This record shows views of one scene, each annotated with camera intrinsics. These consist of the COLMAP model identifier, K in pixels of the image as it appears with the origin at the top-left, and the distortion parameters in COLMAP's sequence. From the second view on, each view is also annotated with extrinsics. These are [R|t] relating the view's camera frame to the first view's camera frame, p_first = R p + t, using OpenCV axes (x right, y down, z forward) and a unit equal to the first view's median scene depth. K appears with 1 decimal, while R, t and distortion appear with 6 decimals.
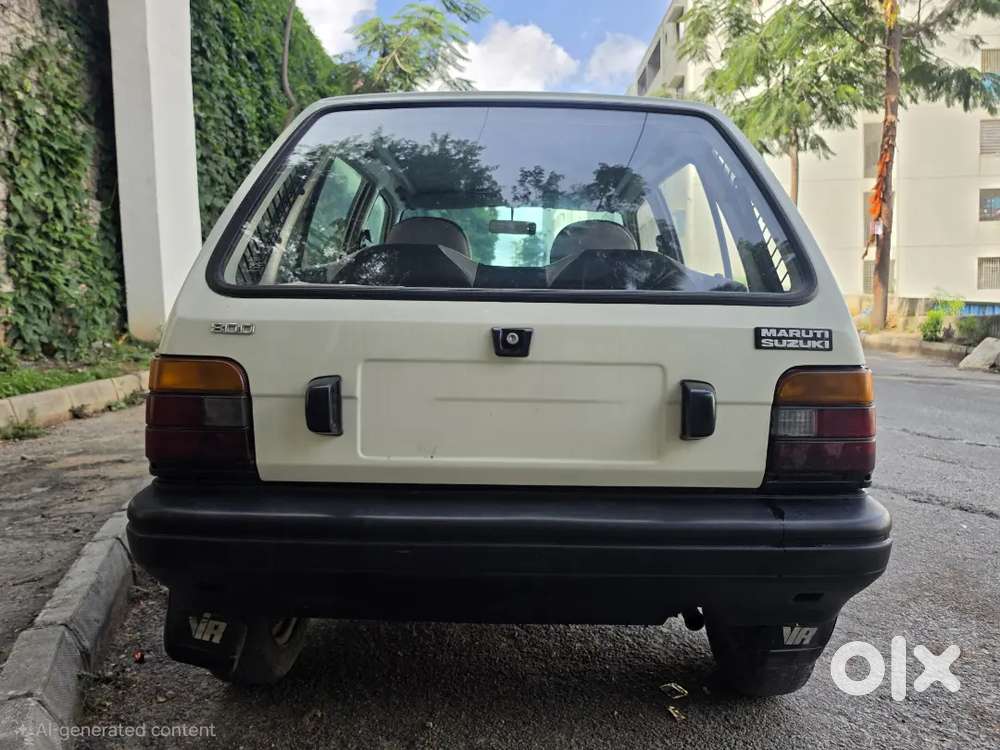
lens RADIAL K [[710.8, 0, 530.2], [0, 710.8, 394.6], [0, 0, 1]] dist [0.055840, -0.108417]
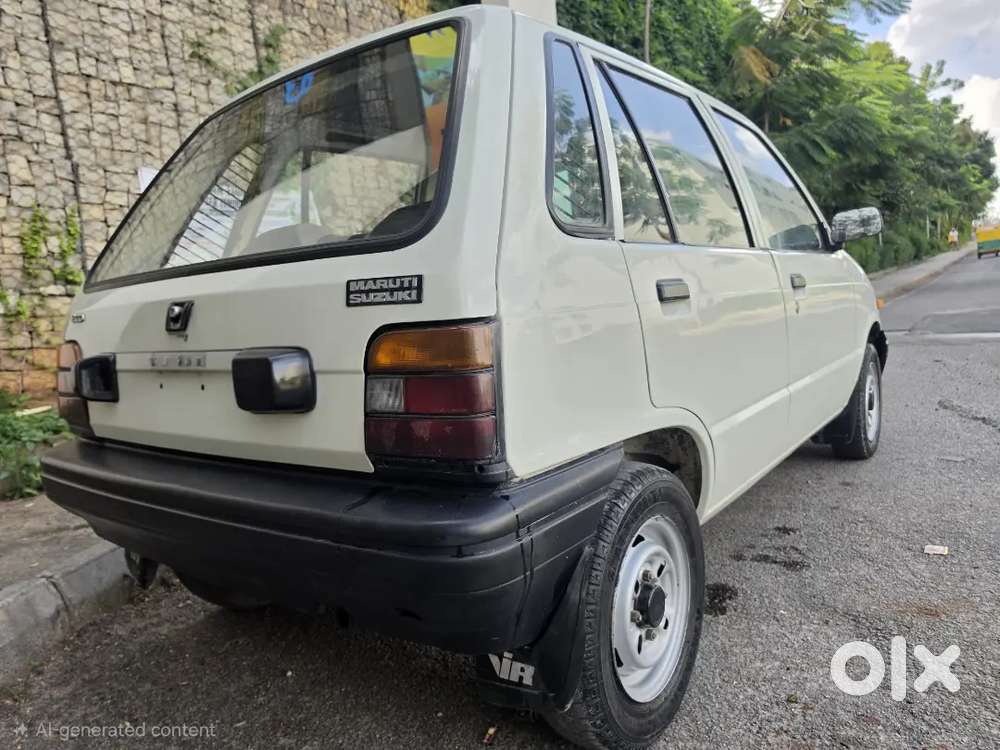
lens RADIAL K [[711.9, 0, 515.6], [0, 711.9, 374.5], [0, 0, 1]] dist [0.004915, 0.001481]
pose [[0.797438, -0.009023, -0.603333, 0.156959], [0.019621, 0.999747, 0.010981, 0.001552], [0.603082, -0.020594, 0.797414, 0.073318]]
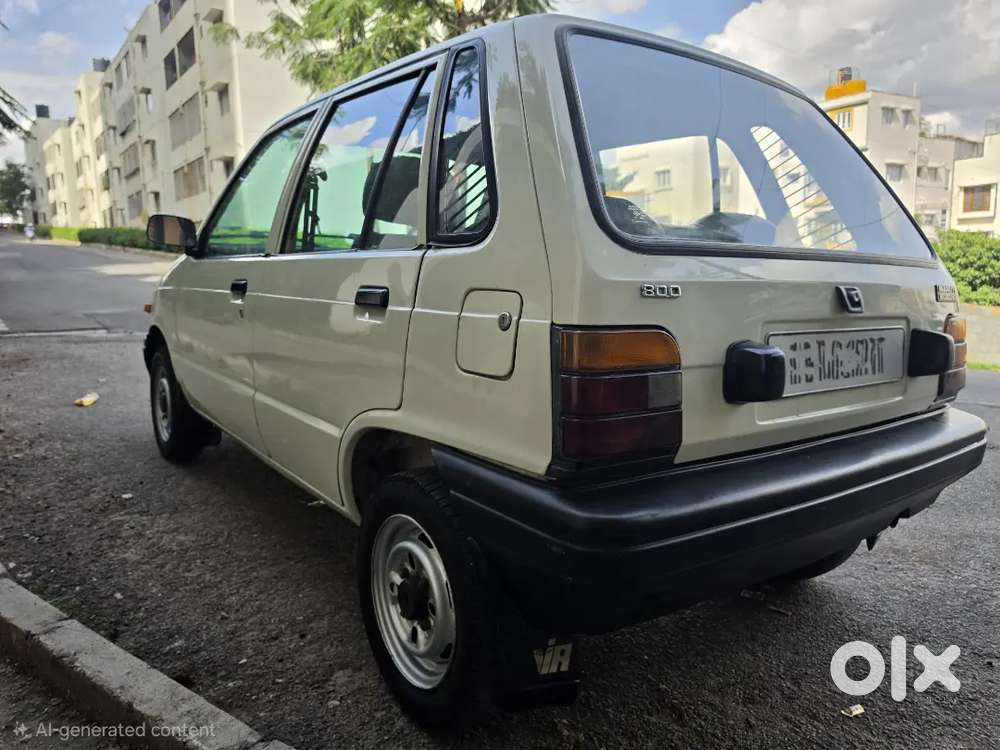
lens RADIAL K [[711.9, 0, 515.6], [0, 711.9, 374.5], [0, 0, 1]] dist [0.004915, 0.001481]
pose [[0.807724, -0.082187, 0.583804, -0.172480], [0.061013, 0.996571, 0.055882, -0.008561], [-0.586395, -0.009517, 0.809969, 0.066929]]
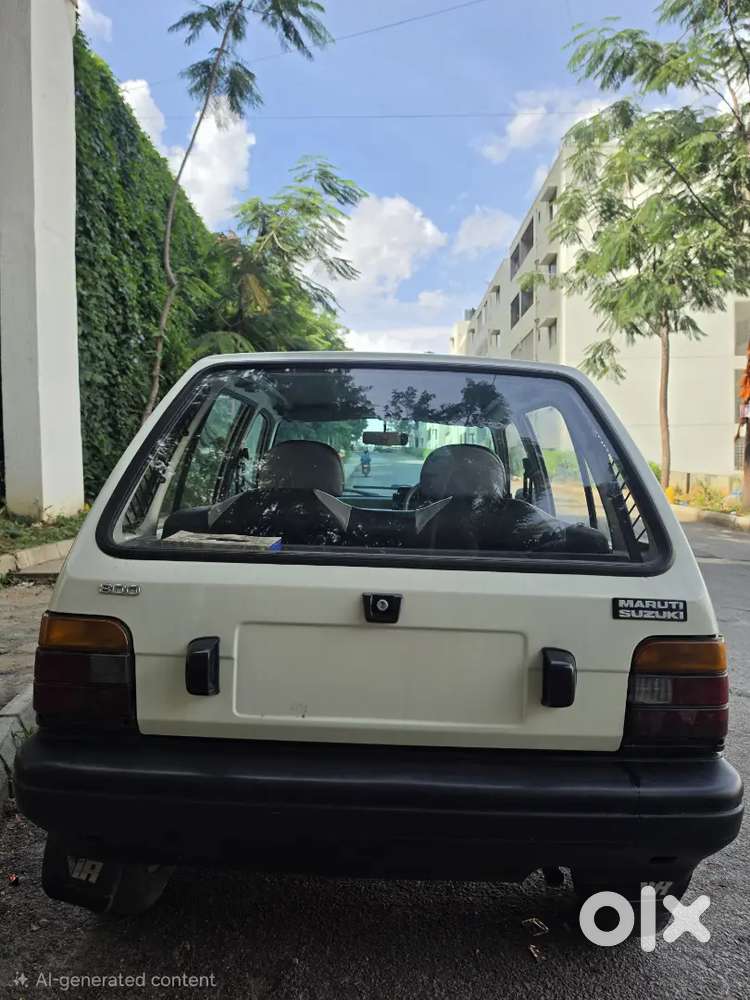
lens RADIAL K [[716.7, 0, 392.3], [0, 716.7, 528.2], [0, 0, 1]] dist [0.002655, -0.011454]
pose [[0.999799, 0.016180, -0.011858, 0.000068], [-0.016680, 0.998921, -0.043337, -0.023602], [0.011144, 0.043526, 0.998990, -0.010155]]
